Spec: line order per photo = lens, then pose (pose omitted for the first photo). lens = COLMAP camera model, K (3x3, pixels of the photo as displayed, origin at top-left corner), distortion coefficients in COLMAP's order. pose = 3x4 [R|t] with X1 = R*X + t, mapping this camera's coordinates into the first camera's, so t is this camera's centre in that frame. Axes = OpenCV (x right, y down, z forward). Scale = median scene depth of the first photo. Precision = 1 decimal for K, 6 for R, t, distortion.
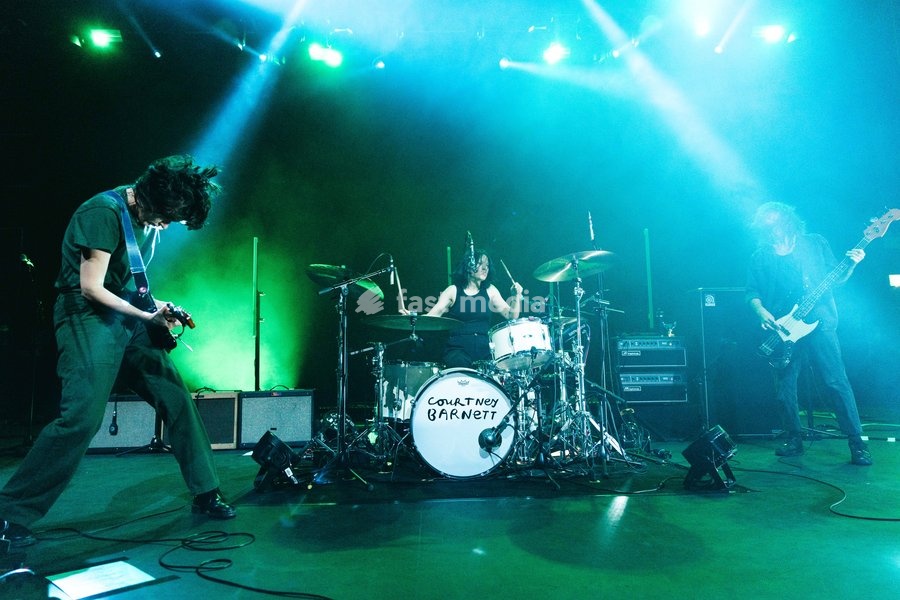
lens RADIAL K [[617.4, 0, 450.0], [0, 617.4, 300.0], [0, 0, 1]] dist [-0.000357, -0.002005]
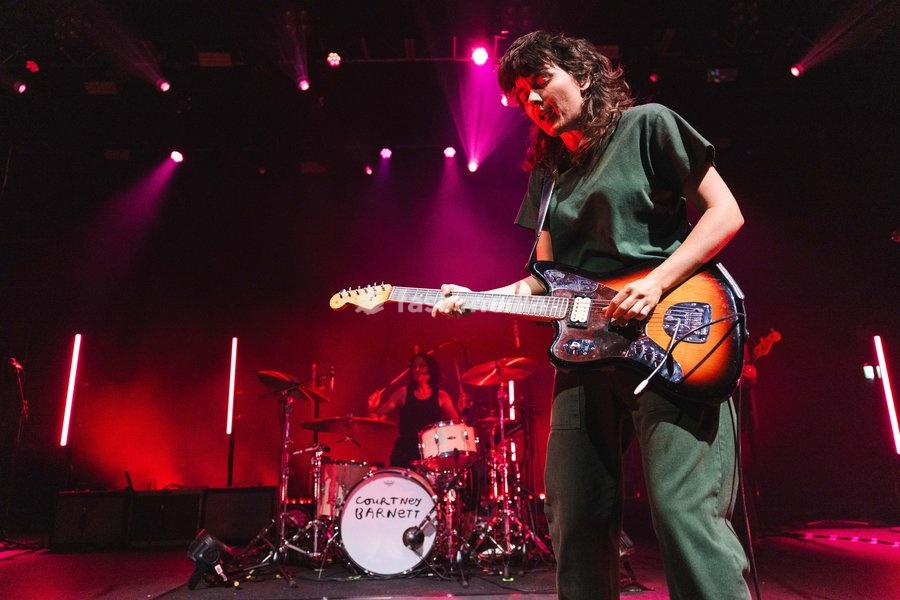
lens RADIAL K [[617.4, 0, 450.0], [0, 617.4, 300.0], [0, 0, 1]] dist [-0.000357, -0.002005]
pose [[0.999690, -0.007262, -0.023806, 0.155714], [0.003918, 0.990480, -0.137600, -0.033140], [0.024578, 0.137464, 0.990202, -0.108272]]
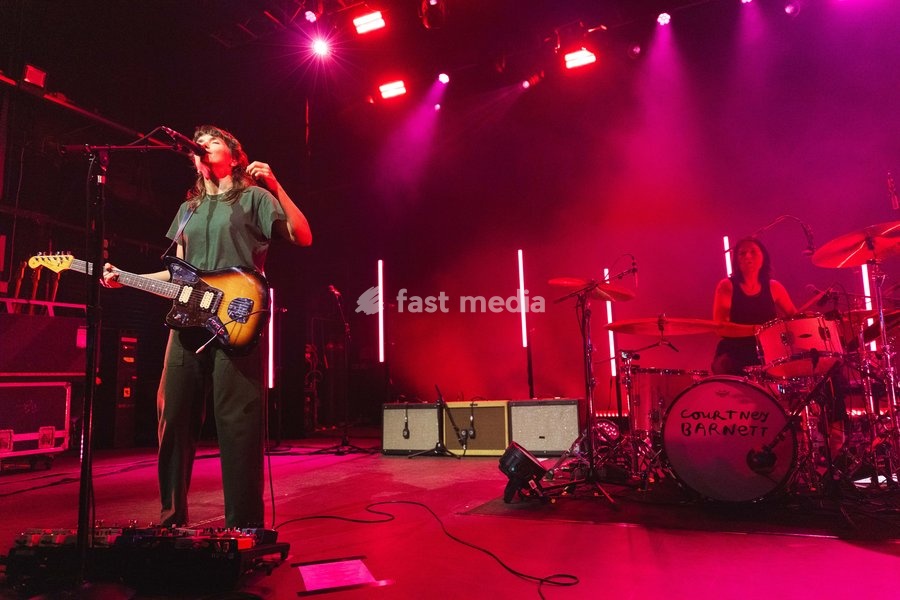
lens RADIAL K [[617.4, 0, 450.0], [0, 617.4, 300.0], [0, 0, 1]] dist [-0.000357, -0.002005]
pose [[0.885761, -0.072913, -0.458379, 0.089753], [0.069920, 0.997275, -0.023522, -0.002964], [0.458845, -0.011215, 0.888446, 0.054402]]
